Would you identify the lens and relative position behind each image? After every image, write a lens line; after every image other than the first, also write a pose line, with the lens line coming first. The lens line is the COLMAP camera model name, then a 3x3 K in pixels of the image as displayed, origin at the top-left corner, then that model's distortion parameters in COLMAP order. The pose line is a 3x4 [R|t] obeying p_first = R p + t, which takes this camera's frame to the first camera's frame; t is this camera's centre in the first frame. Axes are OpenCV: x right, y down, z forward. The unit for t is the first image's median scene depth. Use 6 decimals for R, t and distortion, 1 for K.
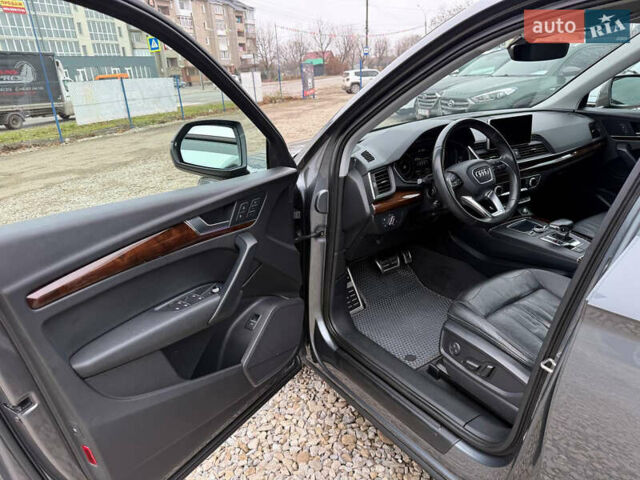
lens RADIAL K [[433.8, 0, 320.0], [0, 433.8, 240.0], [0, 0, 1]] dist [0.121614, -0.204587]
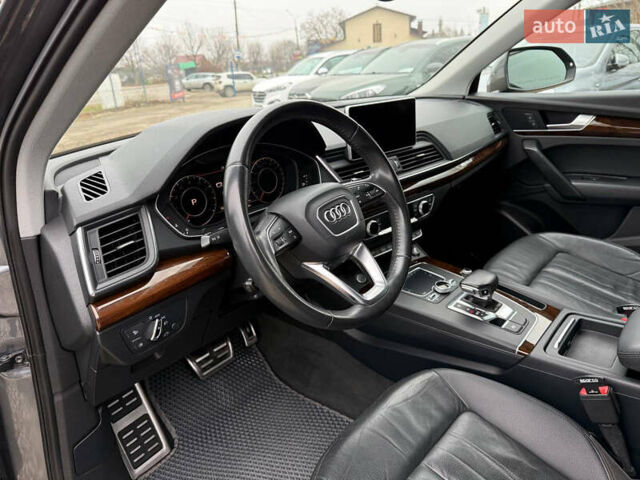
lens RADIAL K [[433.8, 0, 320.0], [0, 433.8, 240.0], [0, 0, 1]] dist [0.121614, -0.204587]
pose [[0.966766, -0.087112, 0.240365, 0.207884], [0.089598, 0.995978, 0.000589, -0.110647], [-0.239450, 0.020967, 0.970682, 0.484891]]
